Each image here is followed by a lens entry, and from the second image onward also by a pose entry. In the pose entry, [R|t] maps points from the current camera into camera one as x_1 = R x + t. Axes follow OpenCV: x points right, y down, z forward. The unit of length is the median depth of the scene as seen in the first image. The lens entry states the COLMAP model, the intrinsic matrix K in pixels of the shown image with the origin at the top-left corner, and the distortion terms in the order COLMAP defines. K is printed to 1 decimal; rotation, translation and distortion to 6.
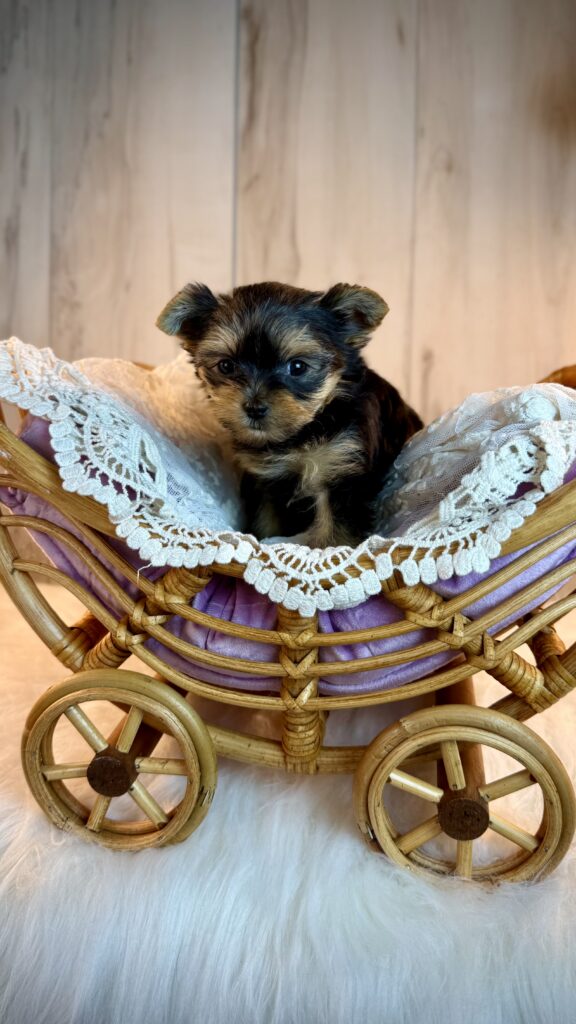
lens RADIAL K [[778.6, 0, 272.0], [0, 778.6, 513.5], [0, 0, 1]] dist [0.036639, -0.124044]
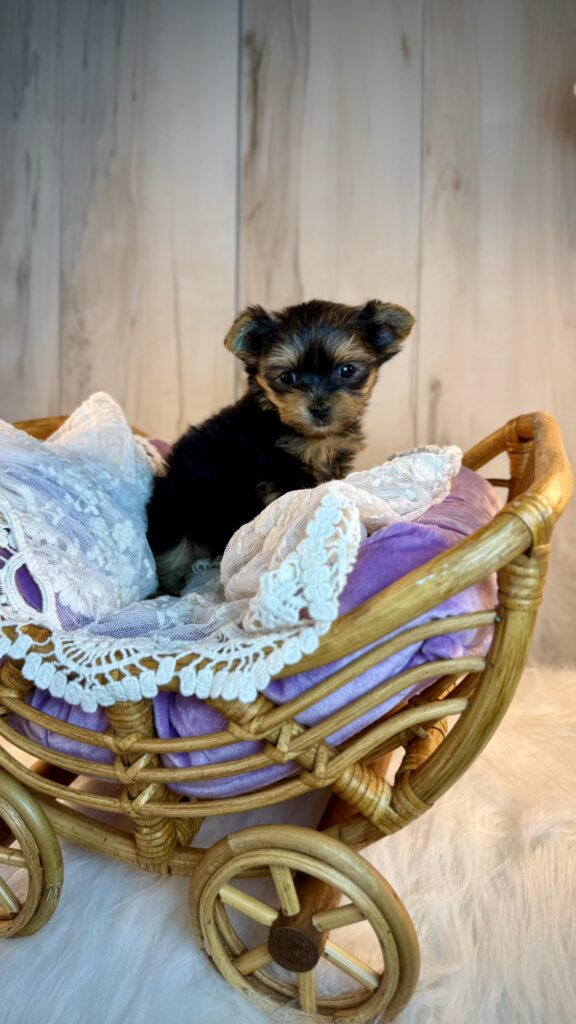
lens RADIAL K [[754.6, 0, 310.7], [0, 754.6, 510.9], [0, 0, 1]] dist [0.033860, -0.146331]
pose [[0.990743, 0.000982, -0.135749, 0.361197], [0.000043, 0.999972, 0.007546, -0.115734], [0.135752, -0.007482, 0.990715, 0.136934]]
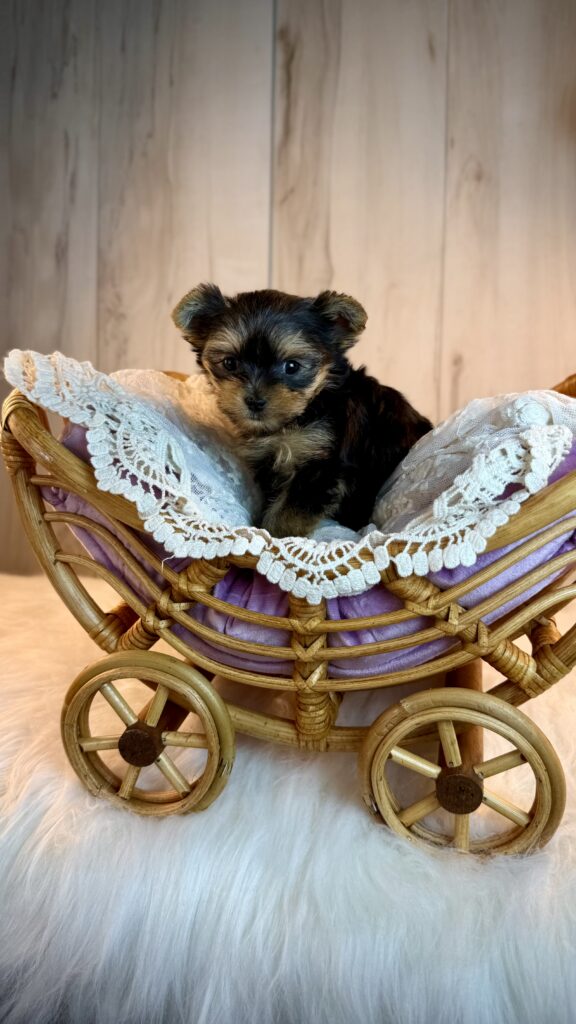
lens RADIAL K [[780.5, 0, 267.5], [0, 780.5, 509.7], [0, 0, 1]] dist [0.075880, -0.207410]
pose [[0.997212, 0.003265, -0.074545, 0.057419], [-0.003725, 0.999975, -0.006028, 0.004869], [0.074523, 0.006289, 0.997199, -0.101530]]
